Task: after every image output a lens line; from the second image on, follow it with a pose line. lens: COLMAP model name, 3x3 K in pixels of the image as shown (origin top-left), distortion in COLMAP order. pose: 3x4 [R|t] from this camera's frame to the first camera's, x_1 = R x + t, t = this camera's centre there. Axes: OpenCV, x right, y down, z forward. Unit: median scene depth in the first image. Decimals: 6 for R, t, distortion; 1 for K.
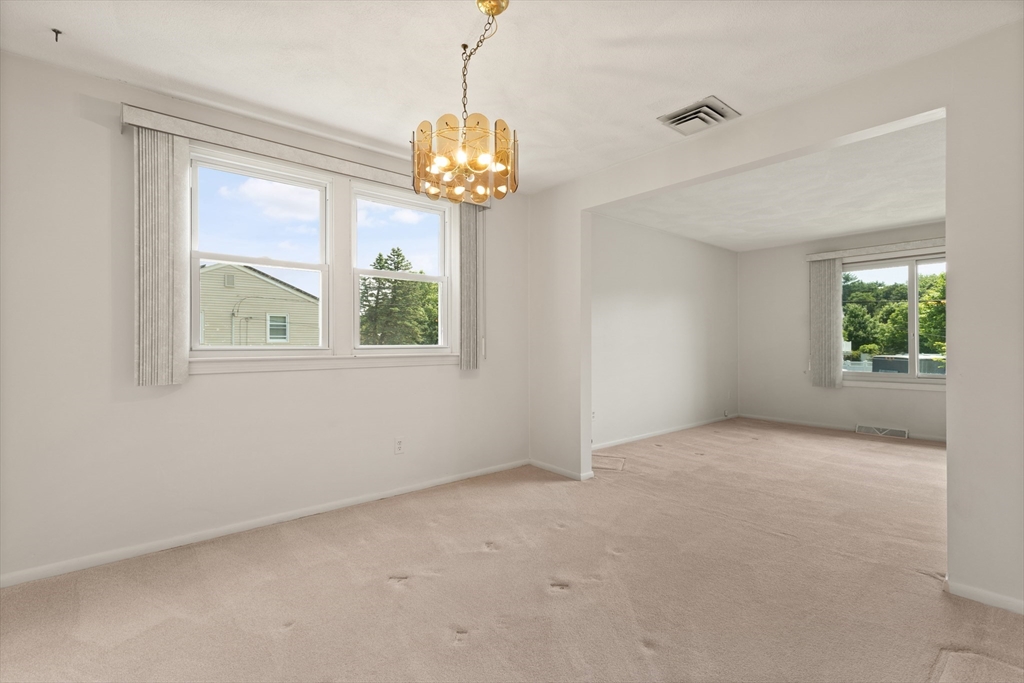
lens RADIAL K [[471.4, 0, 510.3], [0, 471.4, 338.7], [0, 0, 1]] dist [0.007349, -0.000458]
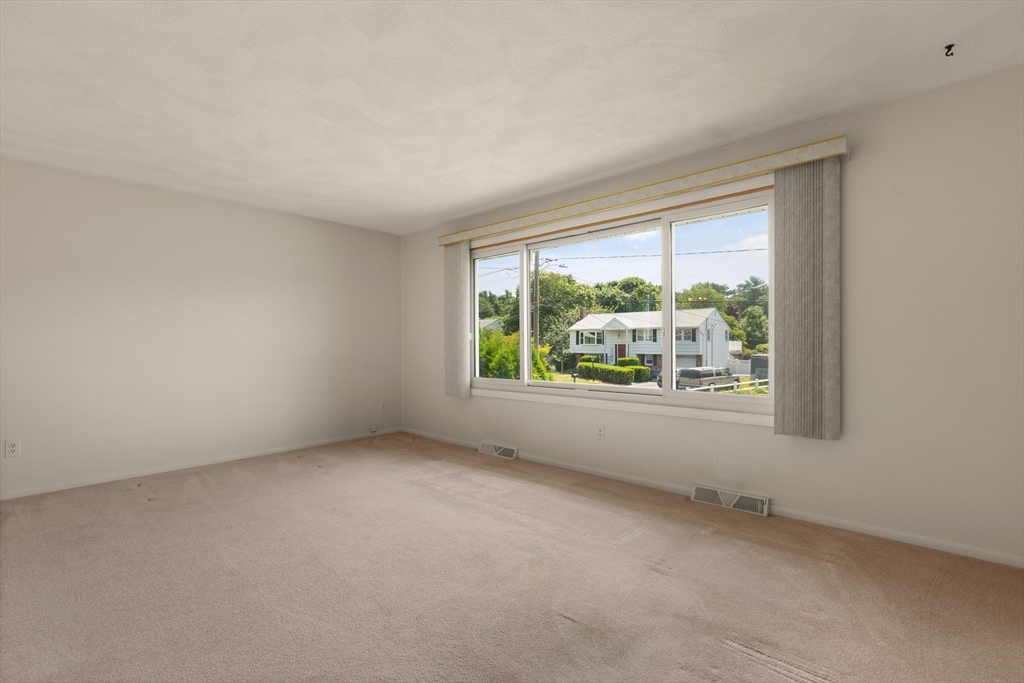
lens RADIAL K [[471.4, 0, 510.3], [0, 471.4, 338.7], [0, 0, 1]] dist [0.007349, -0.000458]
pose [[0.992596, -0.000973, 0.121457, 0.663290], [0.001018, 0.999999, -0.000308, 0.000822], [-0.121457, 0.000430, 0.992597, 0.167291]]
